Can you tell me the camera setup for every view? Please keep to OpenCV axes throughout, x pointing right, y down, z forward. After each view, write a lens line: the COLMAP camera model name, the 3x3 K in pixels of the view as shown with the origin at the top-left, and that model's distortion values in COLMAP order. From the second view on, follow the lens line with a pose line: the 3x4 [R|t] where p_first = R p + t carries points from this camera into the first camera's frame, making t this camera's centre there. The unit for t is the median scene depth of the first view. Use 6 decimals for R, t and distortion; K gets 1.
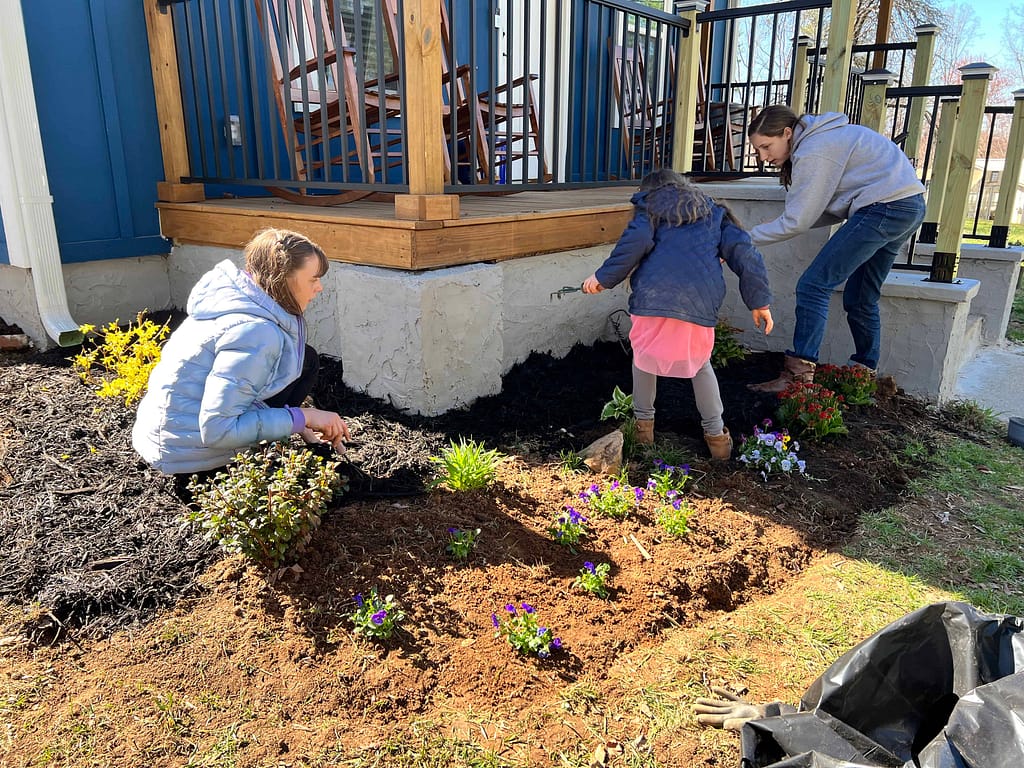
lens RADIAL K [[778.0, 0, 494.0], [0, 778.0, 385.4], [0, 0, 1]] dist [0.053230, -0.082029]
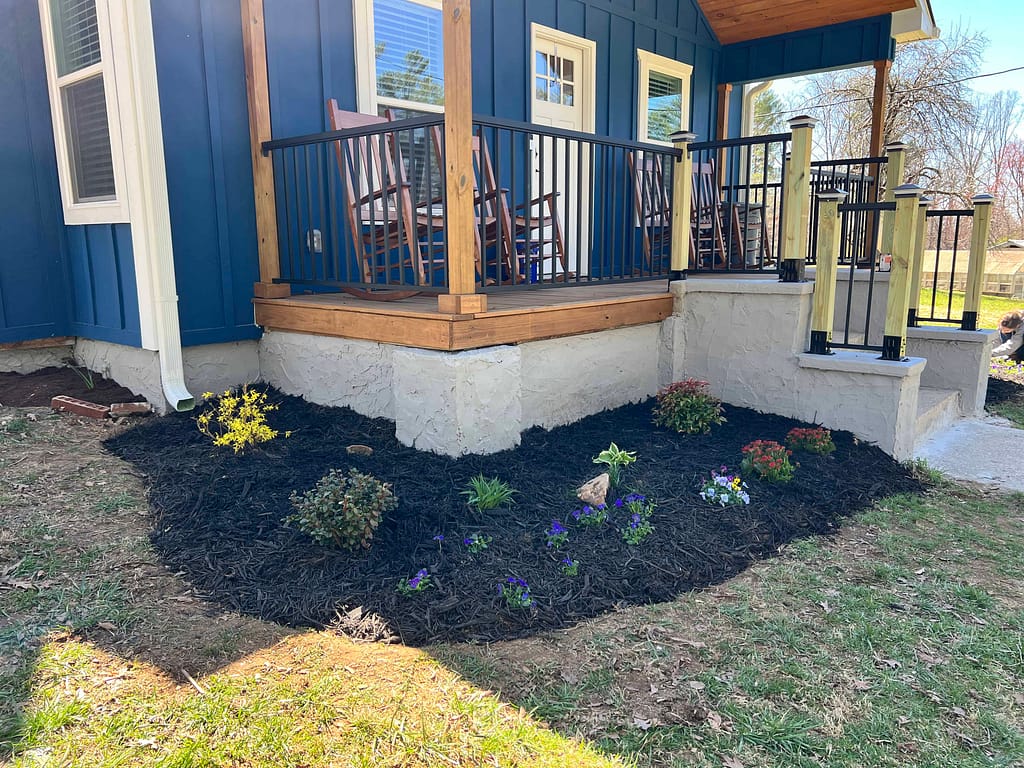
lens RADIAL K [[778.0, 0, 494.0], [0, 778.0, 385.4], [0, 0, 1]] dist [0.053230, -0.082029]
pose [[0.997637, 0.000665, -0.068706, 0.047337], [-0.007673, 0.994777, -0.101782, 0.034257], [0.068280, 0.102068, 0.992431, -0.232301]]
